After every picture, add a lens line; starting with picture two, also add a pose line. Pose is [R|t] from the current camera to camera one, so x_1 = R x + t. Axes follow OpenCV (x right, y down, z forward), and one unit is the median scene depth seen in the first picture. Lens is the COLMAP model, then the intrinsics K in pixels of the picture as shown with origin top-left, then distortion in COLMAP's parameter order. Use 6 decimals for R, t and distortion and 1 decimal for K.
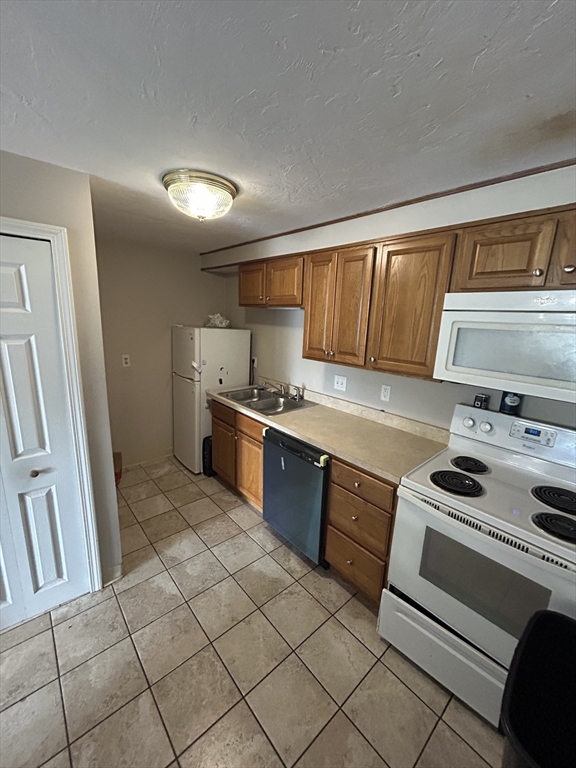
lens RADIAL K [[309.4, 0, 287.5], [0, 309.4, 383.5], [0, 0, 1]] dist [-0.008644, -0.000586]
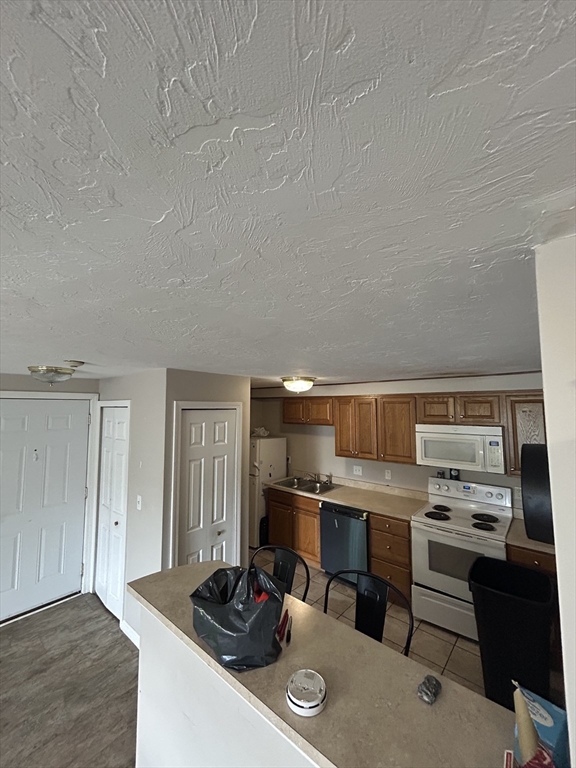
lens RADIAL K [[309.4, 0, 287.9], [0, 309.4, 383.5], [0, 0, 1]] dist [-0.008644, -0.000586]
pose [[0.991079, -0.031182, 0.129579, -0.553276], [0.066853, 0.957396, -0.280933, -0.009404], [-0.115298, 0.287089, 0.950940, -0.891375]]
